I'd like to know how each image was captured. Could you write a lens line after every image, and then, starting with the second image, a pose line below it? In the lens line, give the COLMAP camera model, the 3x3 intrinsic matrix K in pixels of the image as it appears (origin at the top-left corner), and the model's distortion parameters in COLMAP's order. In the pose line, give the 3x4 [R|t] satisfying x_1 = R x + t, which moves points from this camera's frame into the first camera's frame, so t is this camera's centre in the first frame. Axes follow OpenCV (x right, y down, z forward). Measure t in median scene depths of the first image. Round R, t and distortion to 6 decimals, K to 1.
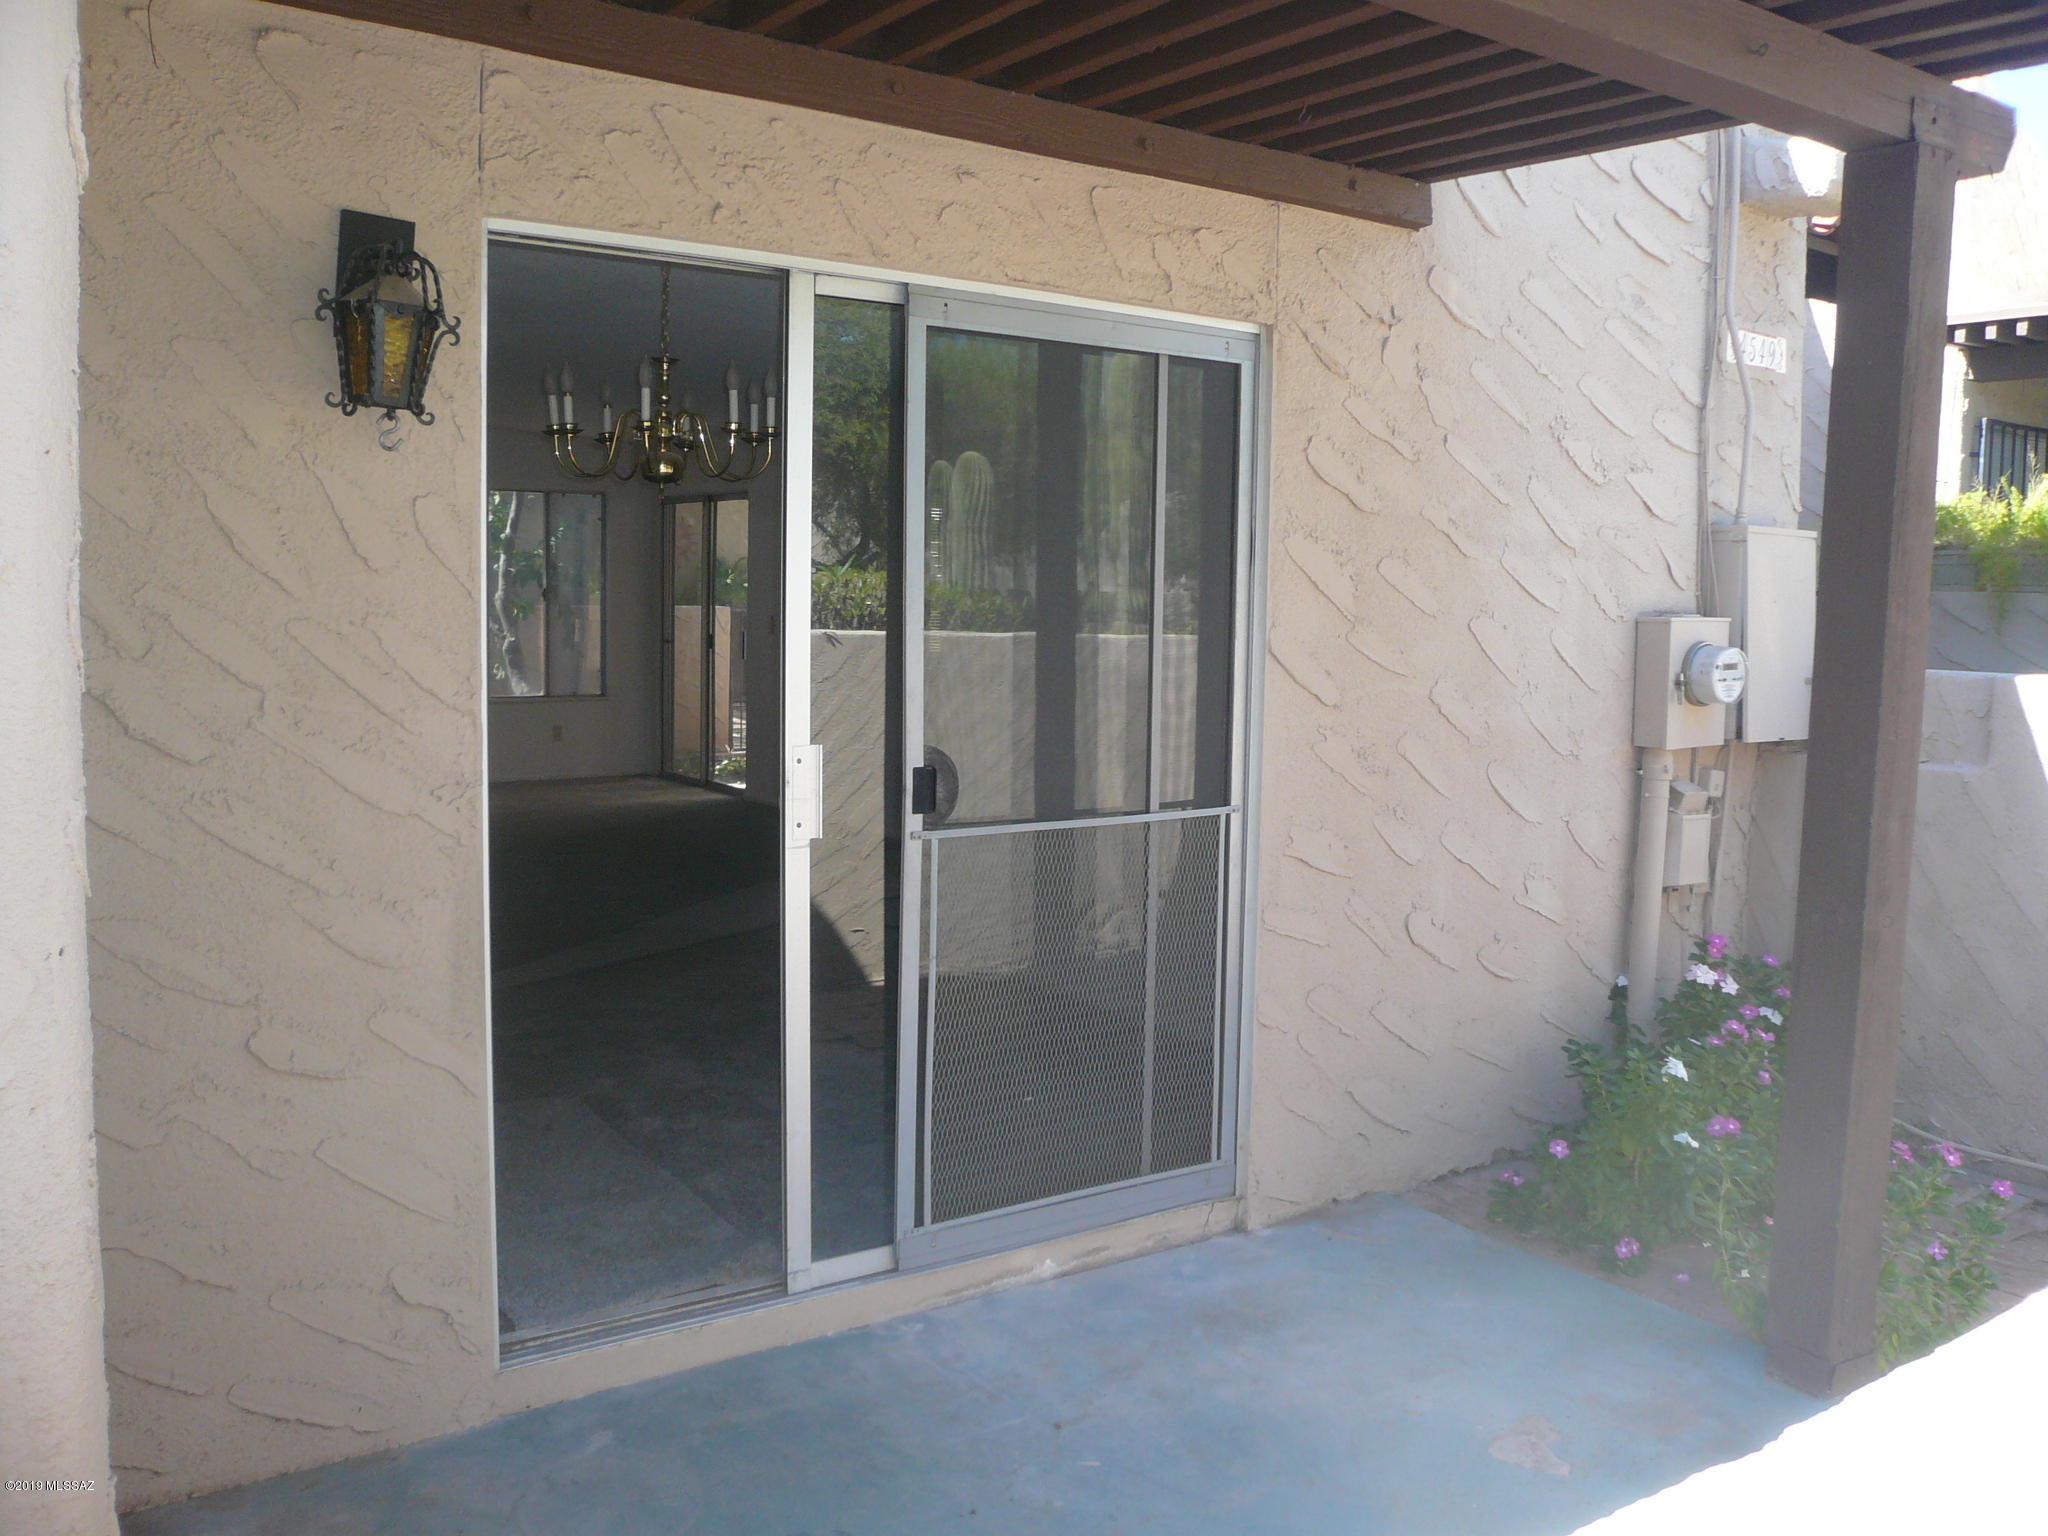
lens RADIAL K [[1724.9, 0, 1021.4], [0, 1724.9, 765.6], [0, 0, 1]] dist [-0.105196, 0.041648]
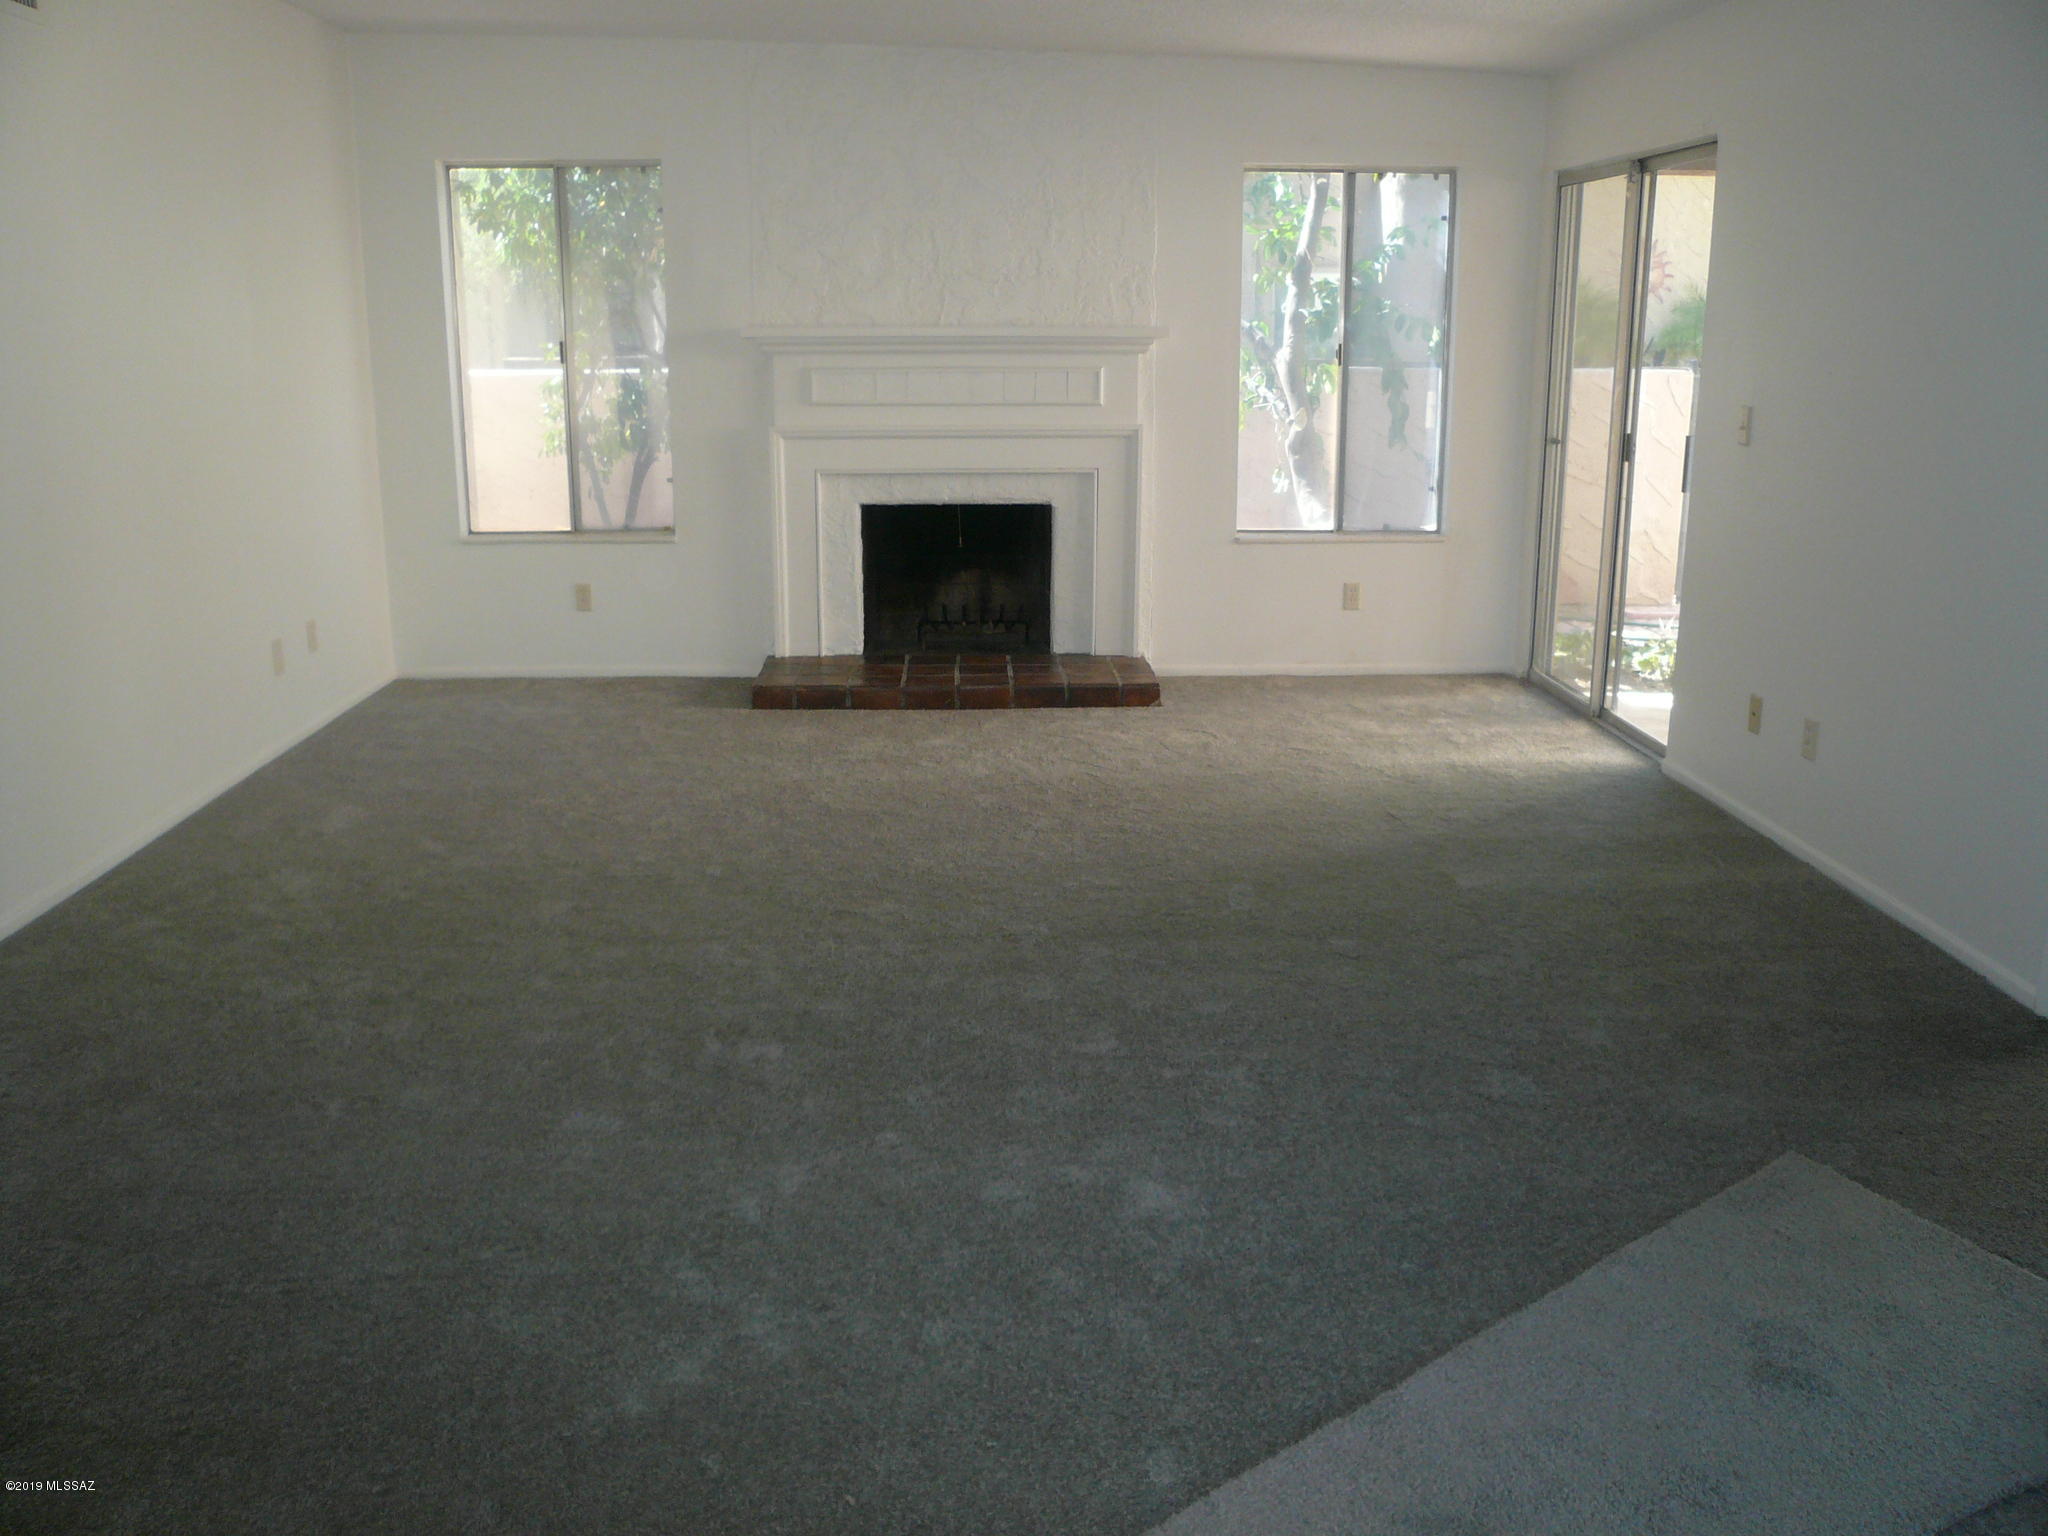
lens RADIAL K [[1724.9, 0, 1023.1], [0, 1724.9, 757.9], [0, 0, 1]] dist [-0.105196, 0.041648]
pose [[0.849764, 0.109131, -0.515744, -0.058558], [-0.034251, 0.987700, 0.152564, -0.049836], [0.526050, -0.111978, 0.843049, 0.441826]]
